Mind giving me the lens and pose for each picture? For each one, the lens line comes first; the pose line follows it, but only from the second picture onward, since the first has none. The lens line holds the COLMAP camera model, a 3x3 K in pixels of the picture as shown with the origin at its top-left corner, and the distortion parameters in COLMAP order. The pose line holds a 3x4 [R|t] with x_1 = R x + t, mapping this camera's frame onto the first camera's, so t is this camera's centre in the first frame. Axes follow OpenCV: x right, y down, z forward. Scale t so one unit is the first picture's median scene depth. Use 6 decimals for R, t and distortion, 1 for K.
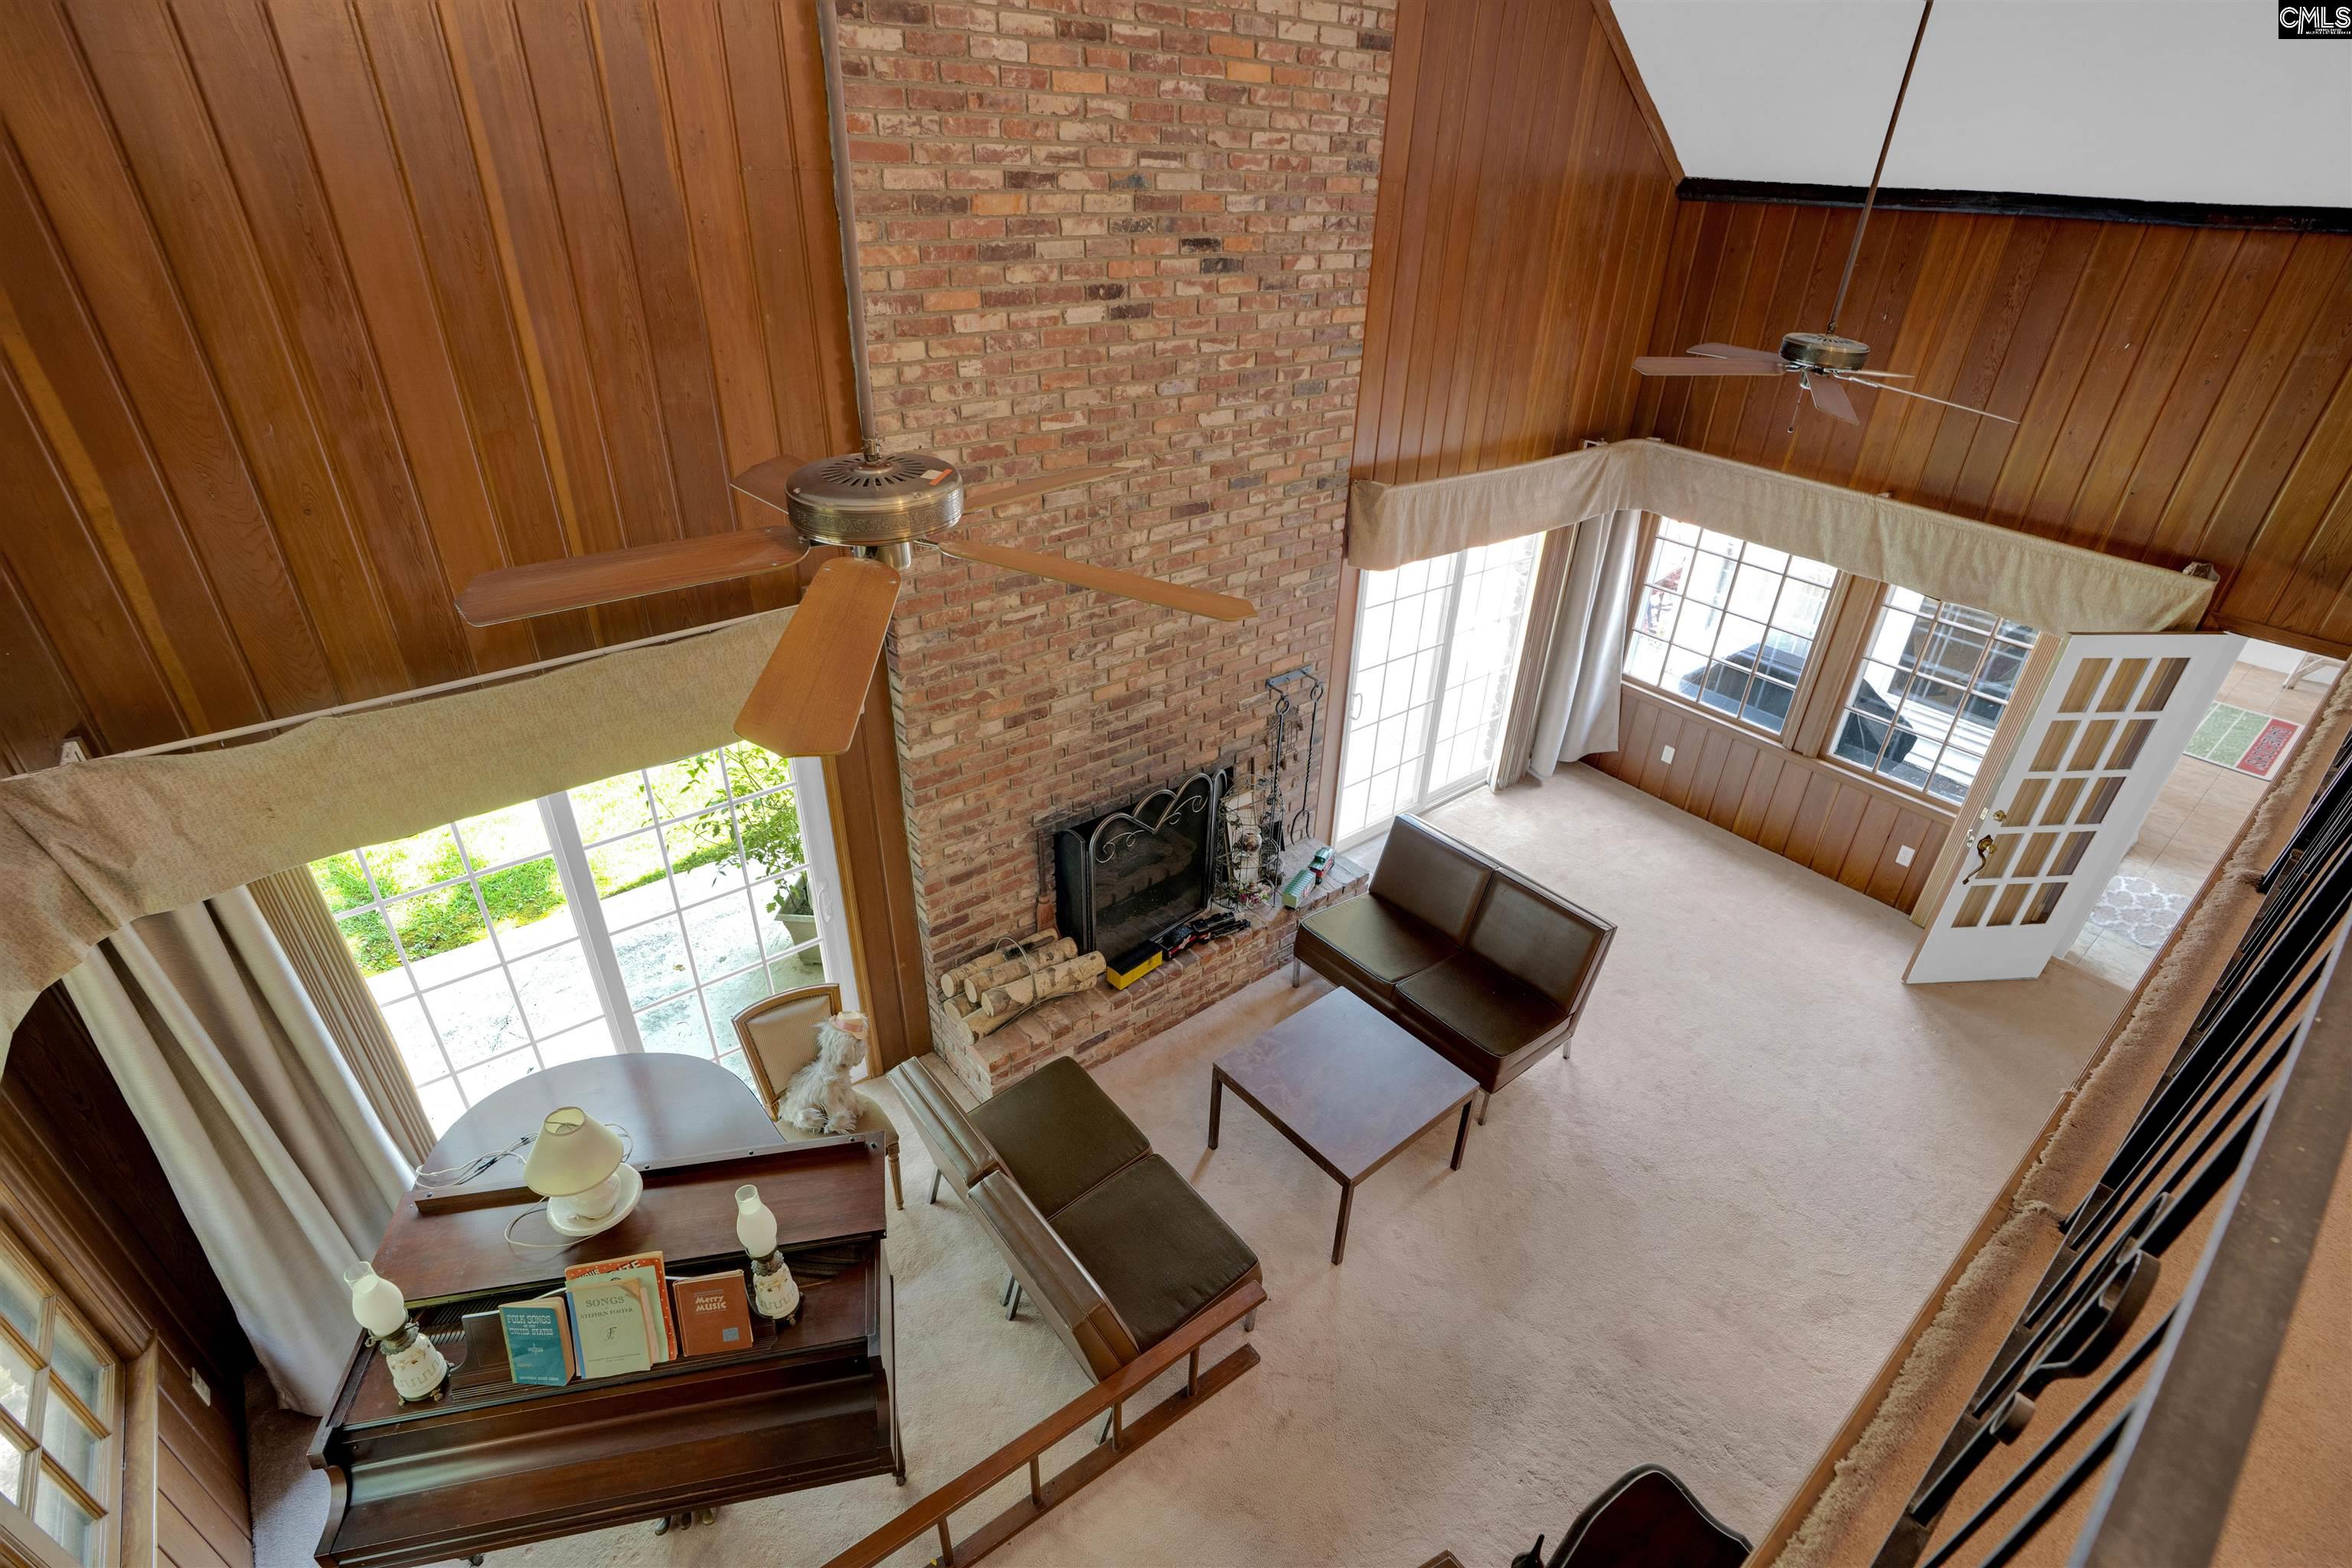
lens RADIAL K [[1089.8, 0, 1182.0], [0, 1089.8, 778.0], [0, 0, 1]] dist [-0.061852, 0.019328]
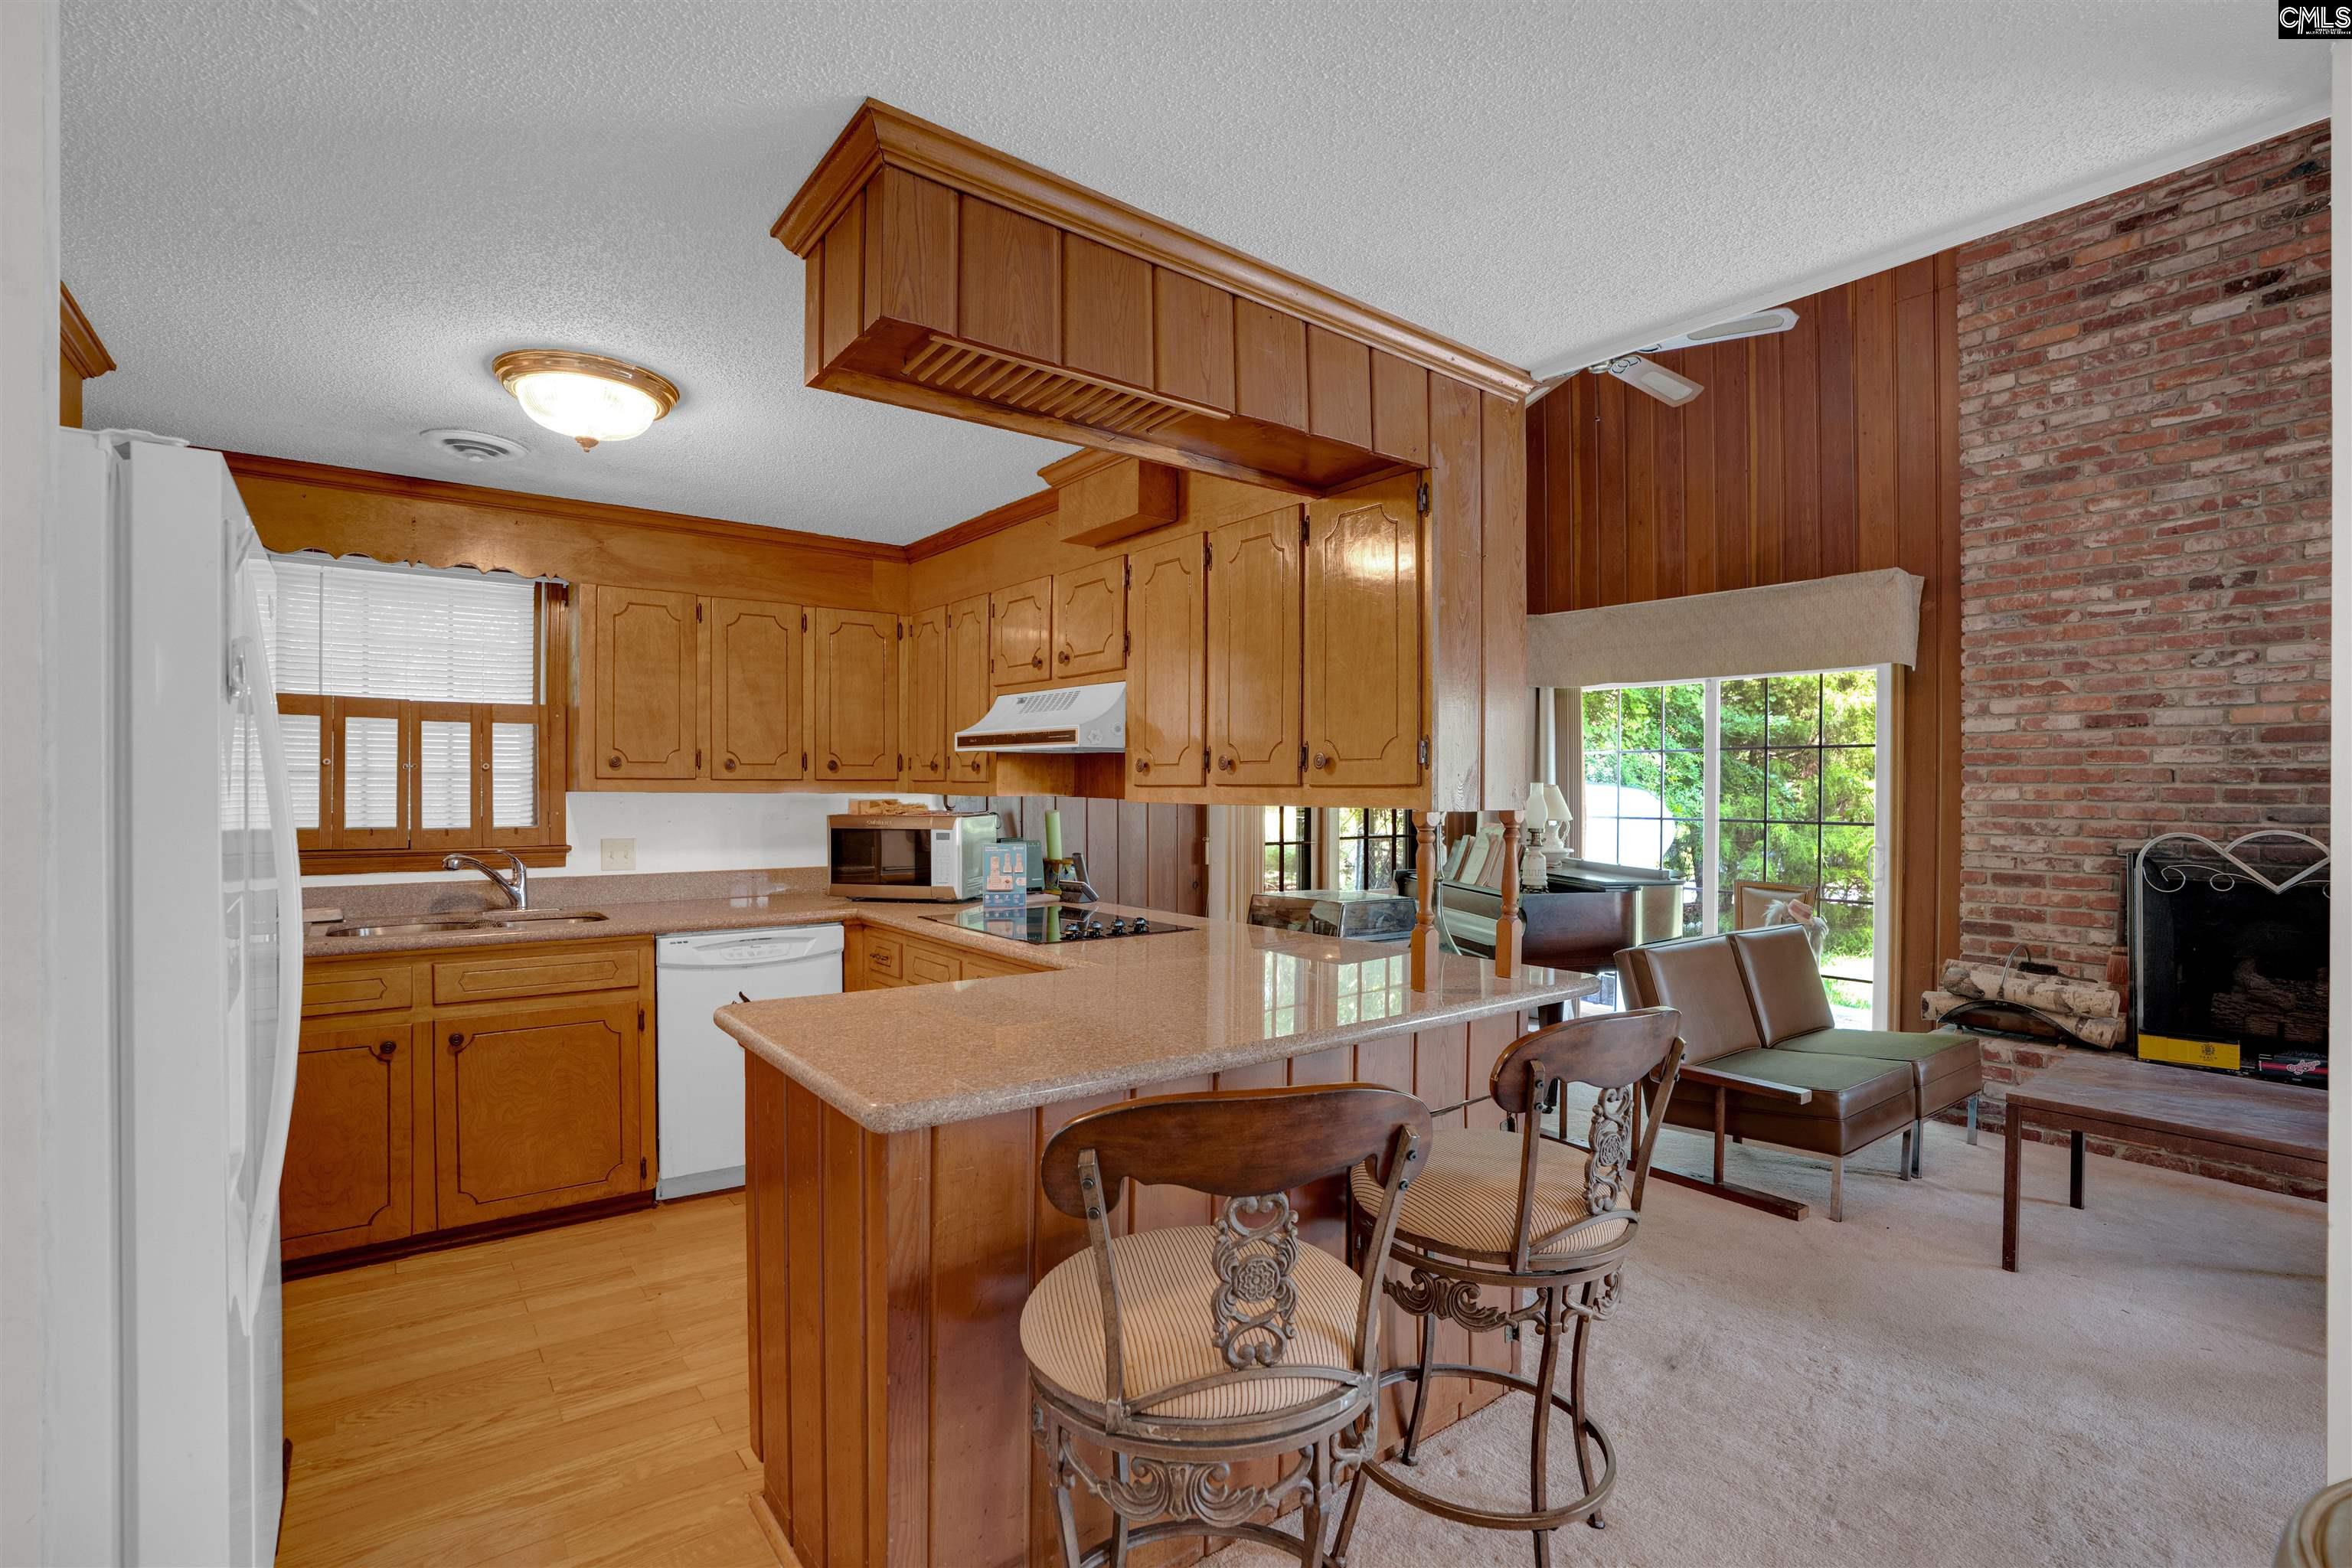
lens RADIAL K [[1089.8, 0, 1134.9], [0, 1089.8, 781.3], [0, 0, 1]] dist [-0.061852, 0.019328]
pose [[-0.070823, -0.033479, -0.996927, 0.865918], [-0.509753, 0.860289, 0.007323, 0.438550], [0.857401, 0.508705, -0.077995, 0.361698]]
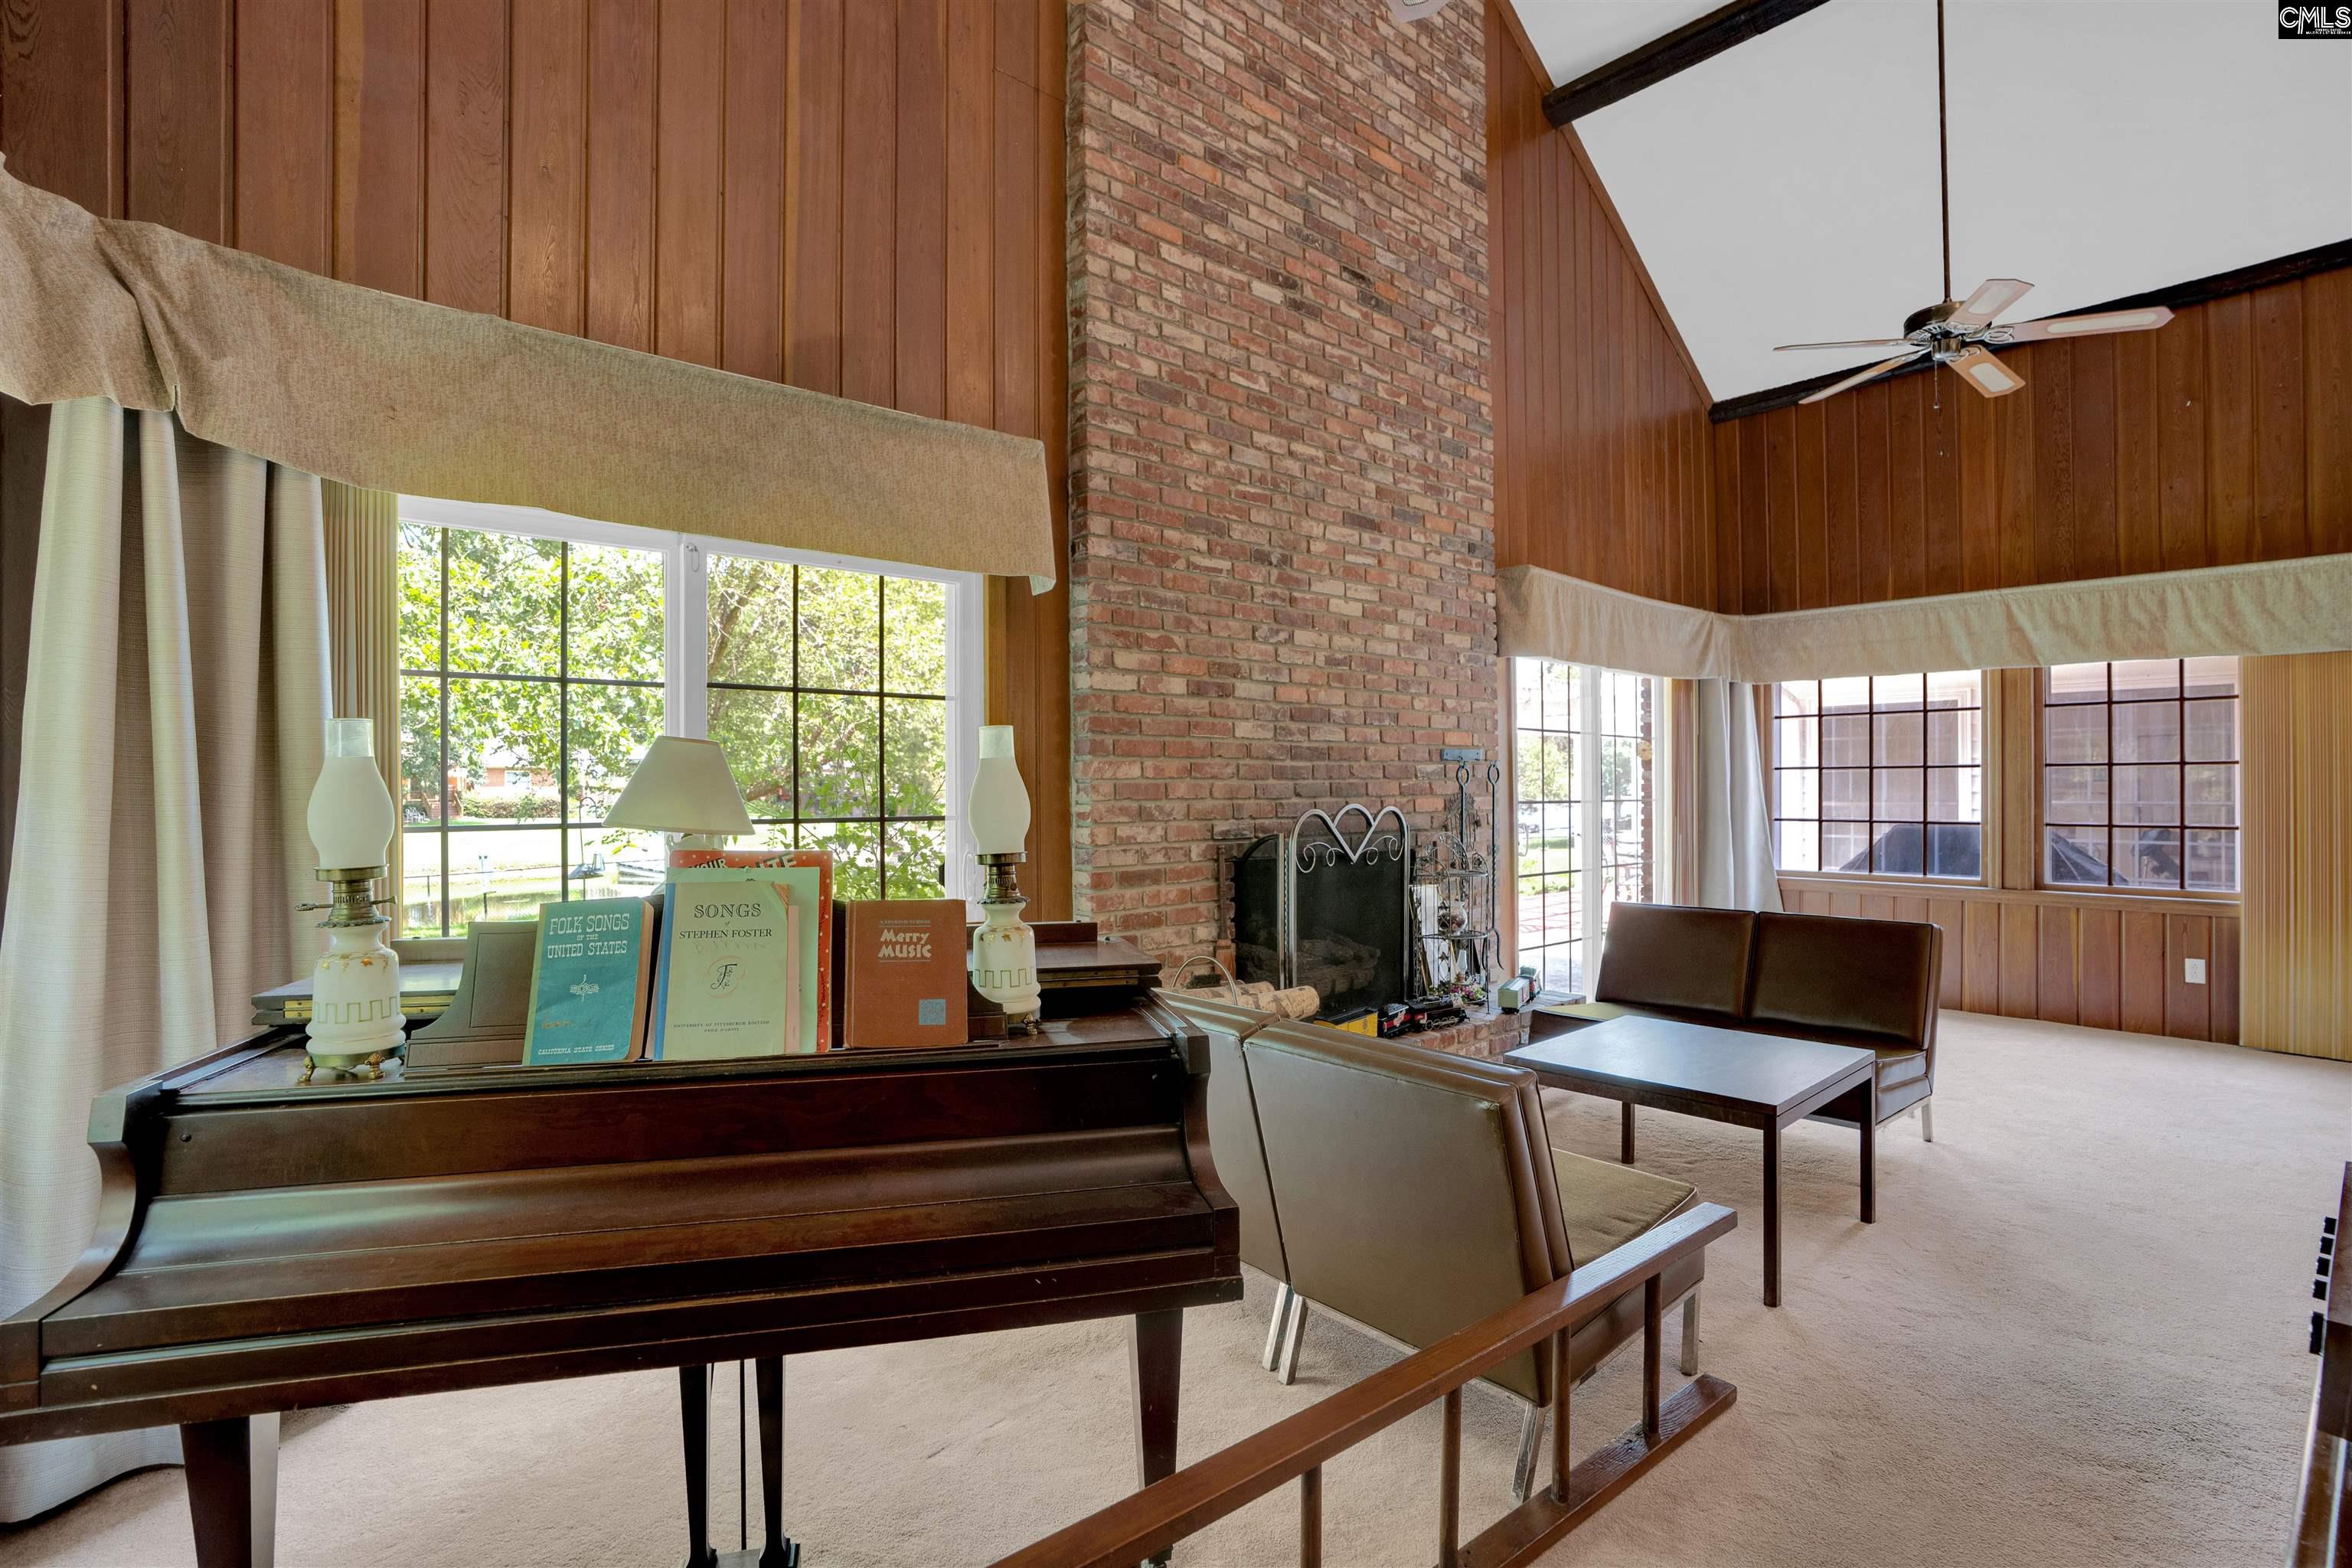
lens RADIAL K [[1089.8, 0, 1174.8], [0, 1089.8, 790.1], [0, 0, 1]] dist [-0.061852, 0.019328]
pose [[0.998932, -0.038114, 0.026133, -0.201543], [0.046099, 0.861560, -0.505558, 0.462604], [-0.003247, 0.506222, 0.862397, 0.299412]]
